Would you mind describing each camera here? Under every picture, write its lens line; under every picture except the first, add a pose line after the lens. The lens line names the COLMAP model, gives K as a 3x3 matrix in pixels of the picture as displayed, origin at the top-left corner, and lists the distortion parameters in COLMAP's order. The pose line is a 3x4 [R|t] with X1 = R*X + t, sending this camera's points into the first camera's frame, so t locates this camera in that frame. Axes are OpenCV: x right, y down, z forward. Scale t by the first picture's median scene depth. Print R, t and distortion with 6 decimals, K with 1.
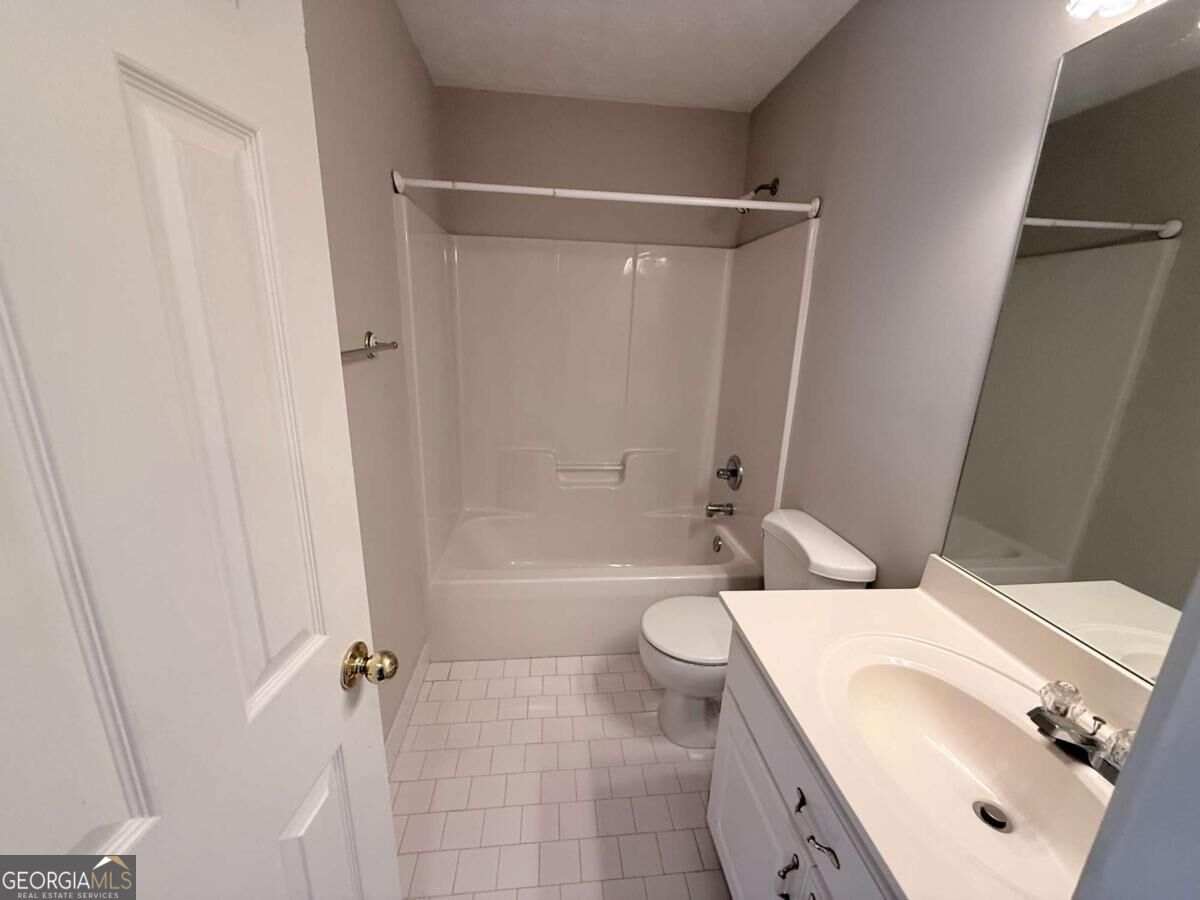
lens RADIAL K [[475.1, 0, 599.6], [0, 475.1, 450.9], [0, 0, 1]] dist [0.000369, 0.000081]
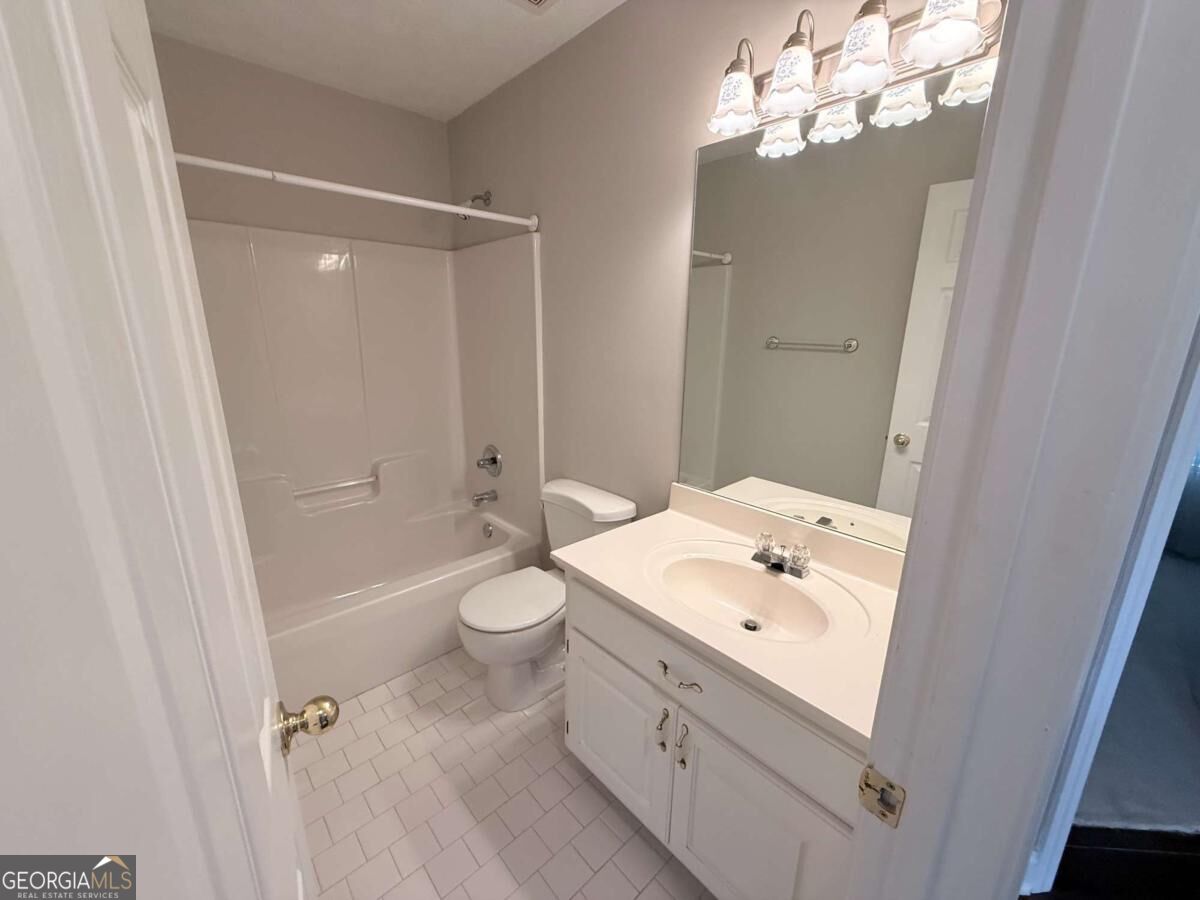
lens RADIAL K [[475.1, 0, 594.8], [0, 475.1, 451.2], [0, 0, 1]] dist [0.000369, 0.000081]
pose [[0.801636, -0.173122, 0.572196, -0.182809], [0.170249, 0.983628, 0.059088, 0.000696], [-0.573058, 0.050049, 0.817985, -0.020189]]
